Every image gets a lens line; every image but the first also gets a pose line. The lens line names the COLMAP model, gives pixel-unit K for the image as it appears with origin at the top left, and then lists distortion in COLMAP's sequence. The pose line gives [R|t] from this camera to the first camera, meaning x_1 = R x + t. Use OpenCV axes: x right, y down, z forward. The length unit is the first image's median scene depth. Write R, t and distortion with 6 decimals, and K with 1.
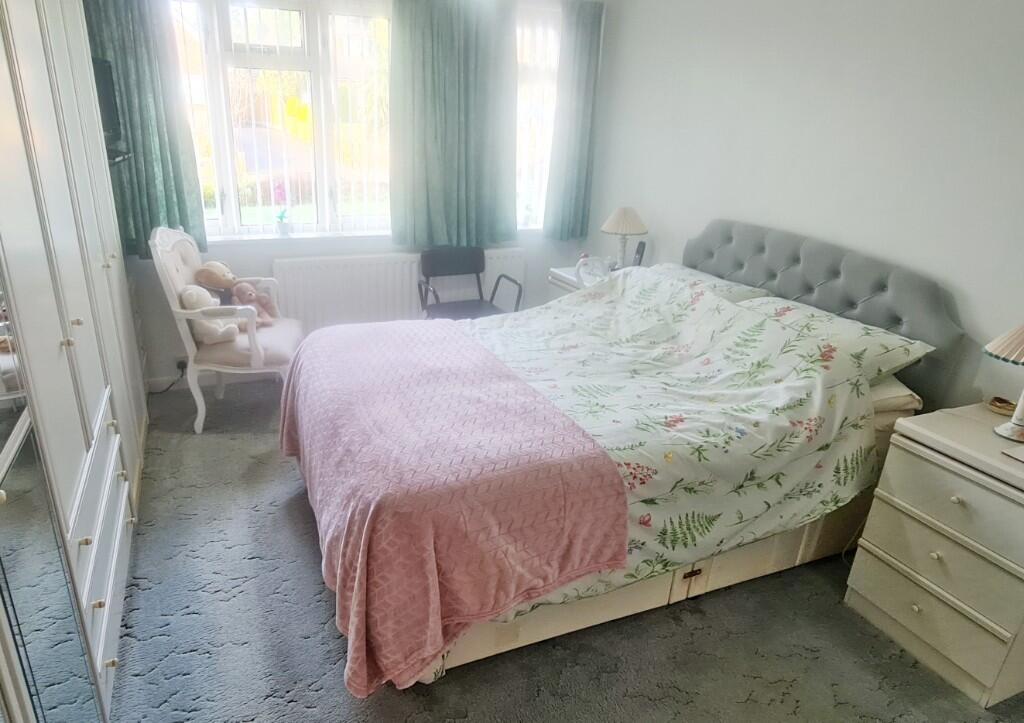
lens RADIAL K [[635.7, 0, 508.1], [0, 635.7, 359.3], [0, 0, 1]] dist [0.001131, 0.000407]
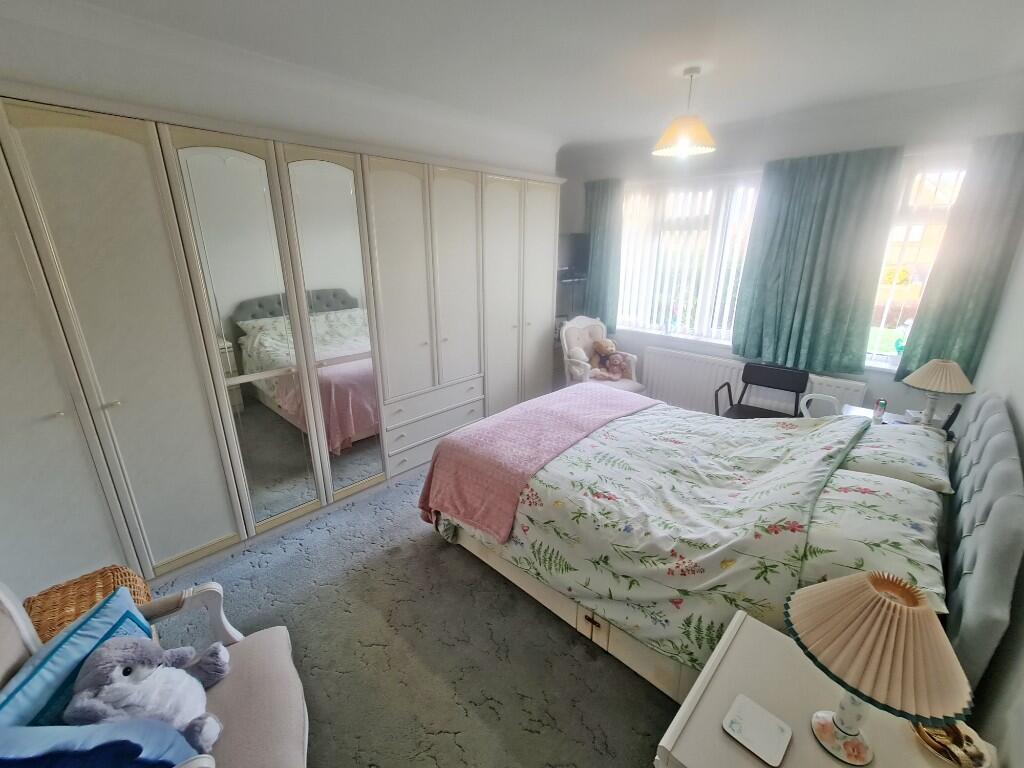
lens RADIAL K [[453.0, 0, 510.1], [0, 453.0, 386.3], [0, 0, 1]] dist [0.000636, -0.000074]
pose [[0.377563, 0.253320, -0.890660, 0.887221], [-0.320916, 0.938038, 0.130754, -0.159633], [0.868596, 0.236459, 0.435463, 0.349990]]
